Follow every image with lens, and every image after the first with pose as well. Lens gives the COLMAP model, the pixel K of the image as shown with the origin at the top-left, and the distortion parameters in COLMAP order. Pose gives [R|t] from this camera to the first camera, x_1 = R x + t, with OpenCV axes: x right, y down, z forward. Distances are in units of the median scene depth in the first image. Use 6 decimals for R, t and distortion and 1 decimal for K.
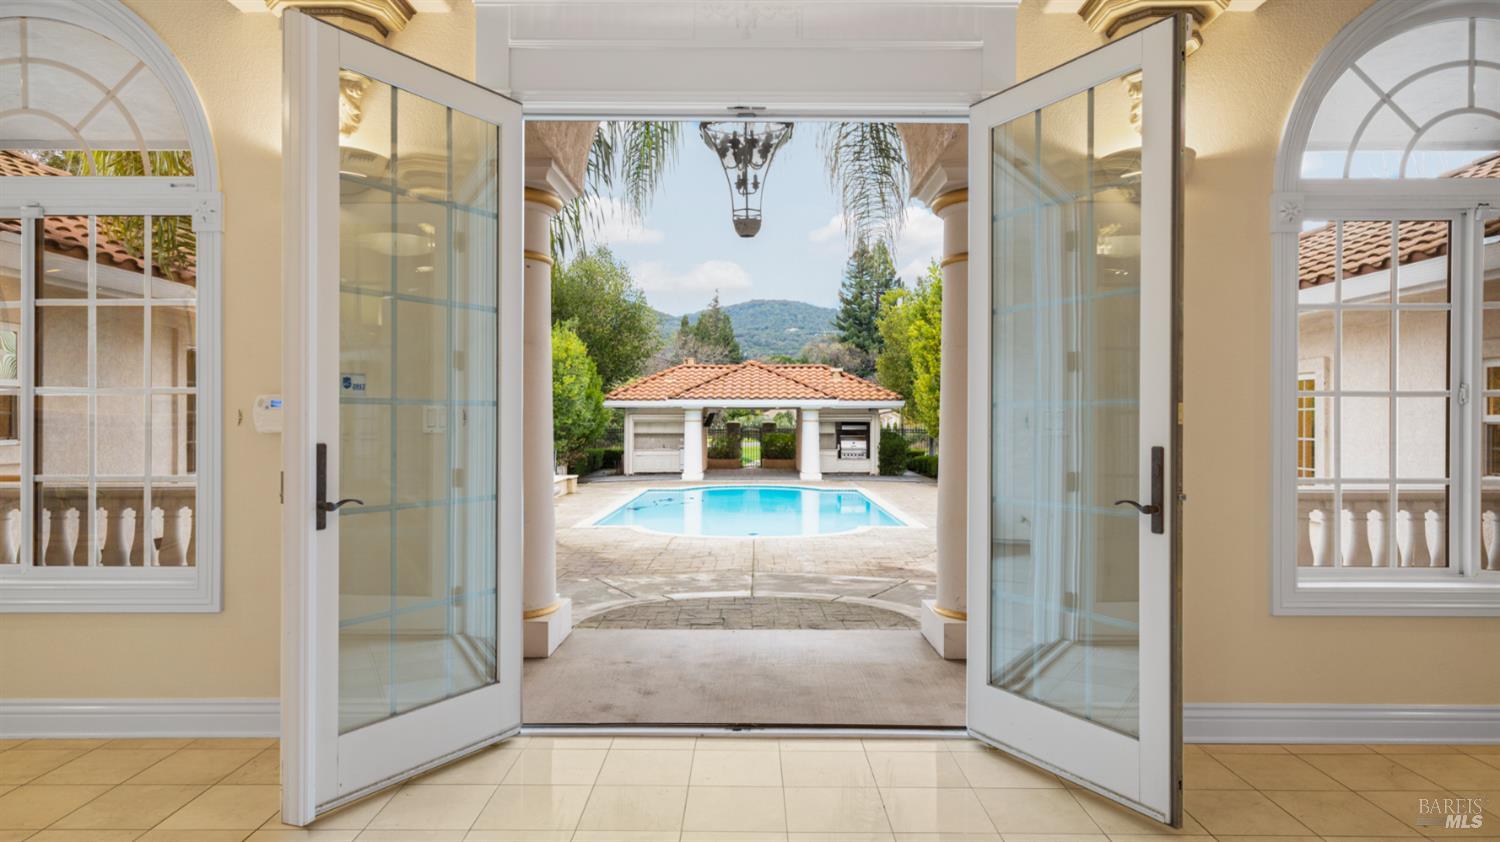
lens RADIAL K [[983.6, 0, 743.4], [0, 983.6, 416.5], [0, 0, 1]] dist [-0.002069, -0.000018]
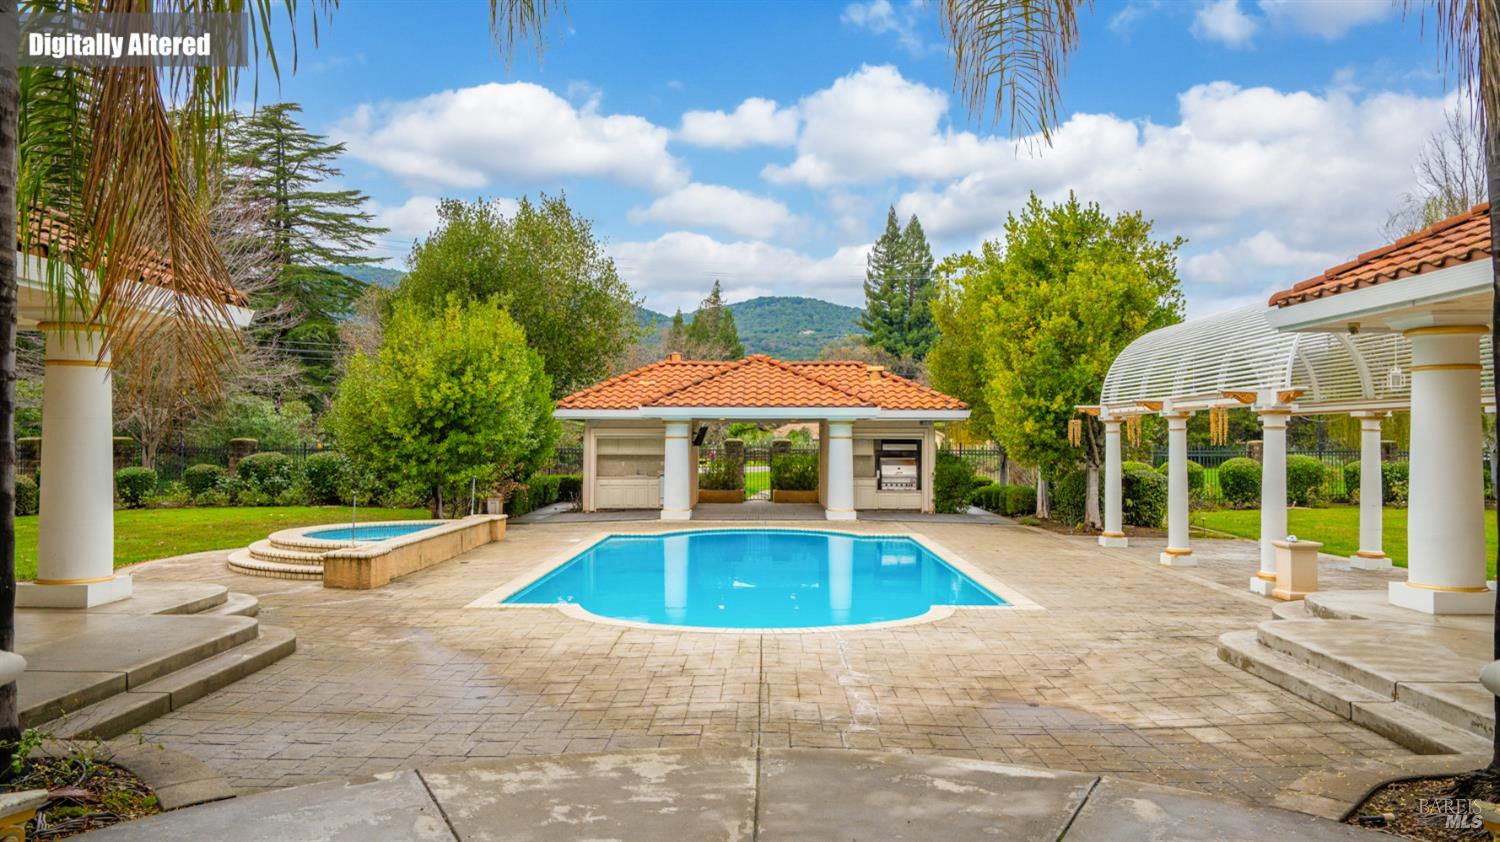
lens RADIAL K [[1128.1, 0, 753.8], [0, 1128.1, 431.5], [0, 0, 1]] dist [0.102206, 0.000447]
pose [[0.999991, 0.001737, 0.003767, 0.001819], [-0.001722, 0.999990, -0.004035, 0.003171], [-0.003774, 0.004029, 0.999985, 0.166518]]
